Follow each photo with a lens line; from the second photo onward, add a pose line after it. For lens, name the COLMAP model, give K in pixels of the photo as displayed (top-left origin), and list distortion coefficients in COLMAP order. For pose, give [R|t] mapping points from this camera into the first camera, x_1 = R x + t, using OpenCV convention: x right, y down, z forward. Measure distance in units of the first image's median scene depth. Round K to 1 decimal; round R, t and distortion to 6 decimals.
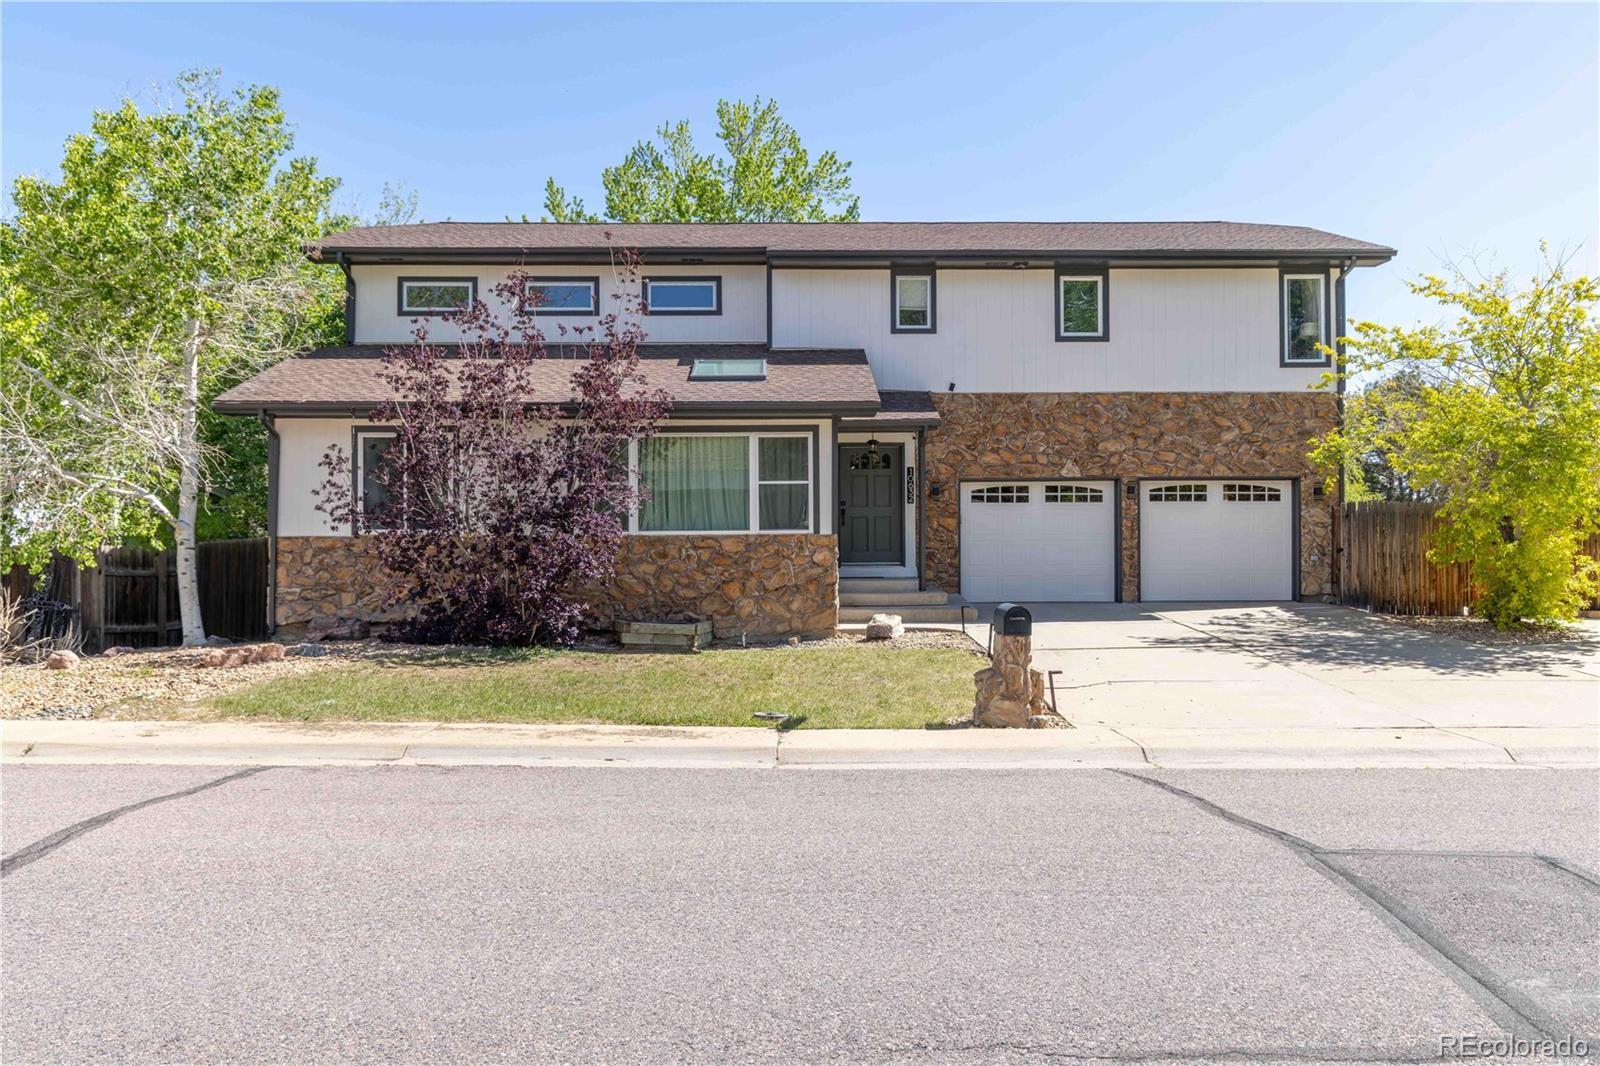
lens RADIAL K [[1373.2, 0, 799.5], [0, 1373.2, 536.3], [0, 0, 1]] dist [0.019139, 0.002919]
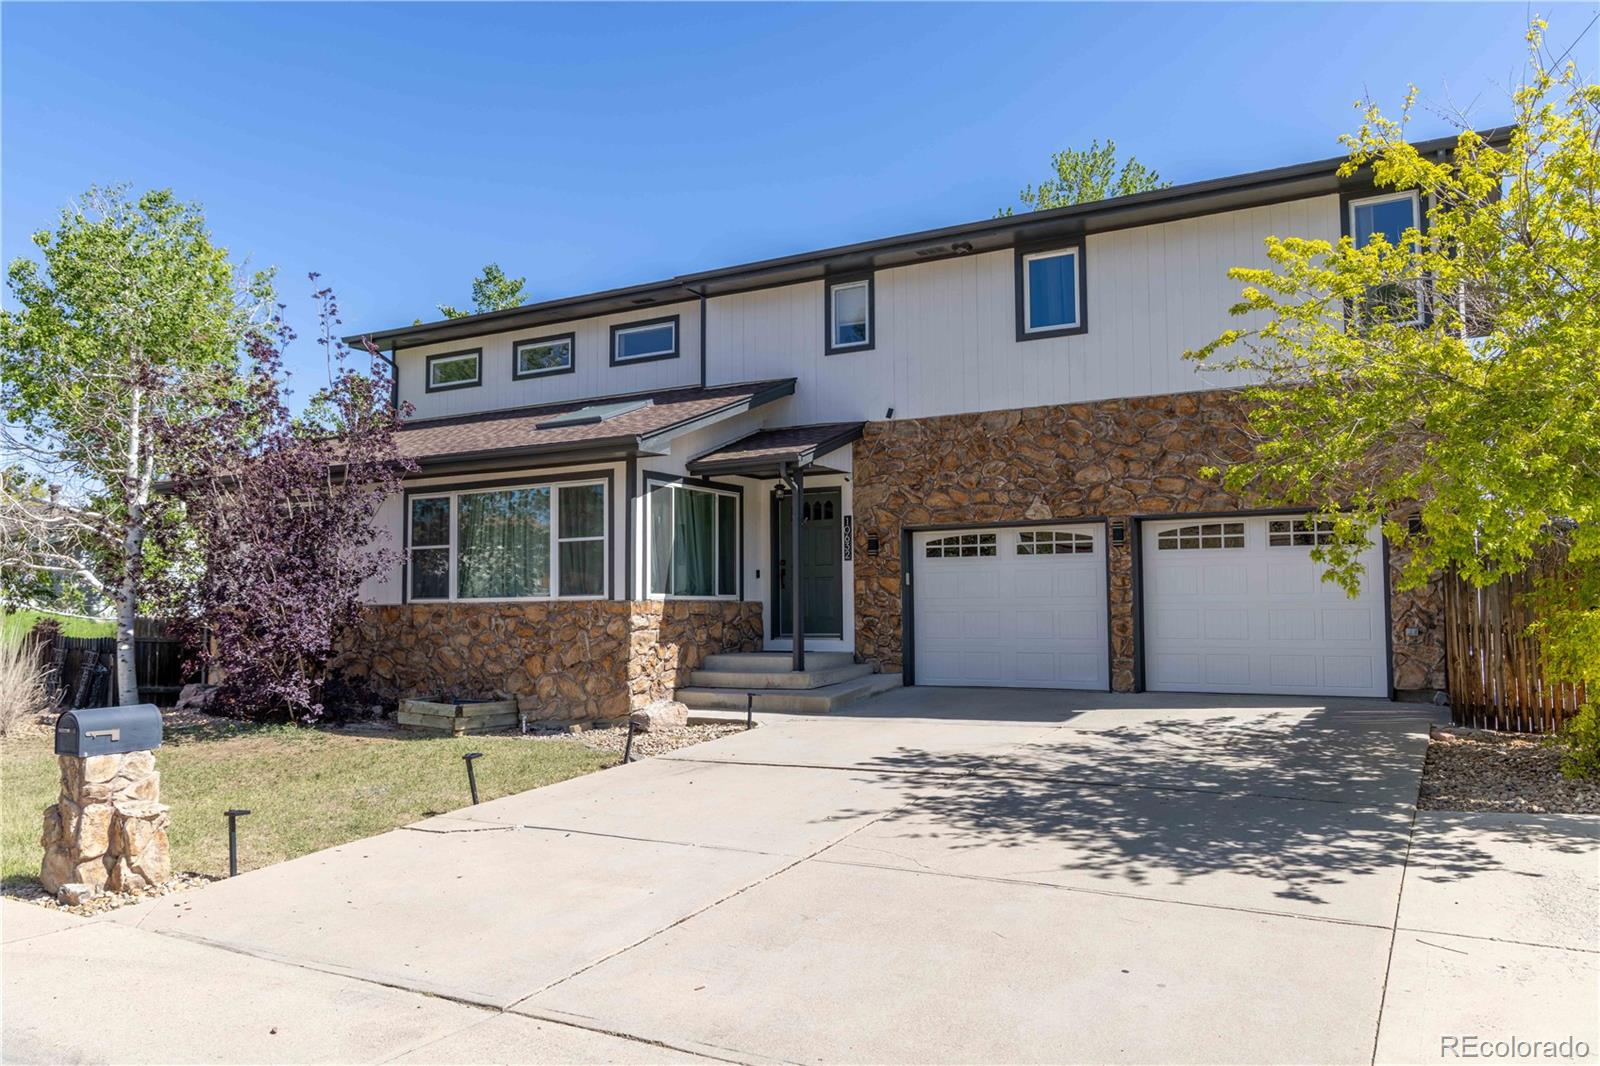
lens RADIAL K [[1205.0, 0, 799.6], [0, 1205.0, 529.6], [0, 0, 1]] dist [0.005452, -0.000385]
pose [[0.851532, -0.037548, -0.522956, 0.427447], [0.006716, 0.998132, -0.060730, 0.000726], [0.524259, 0.048201, 0.850194, 0.380384]]
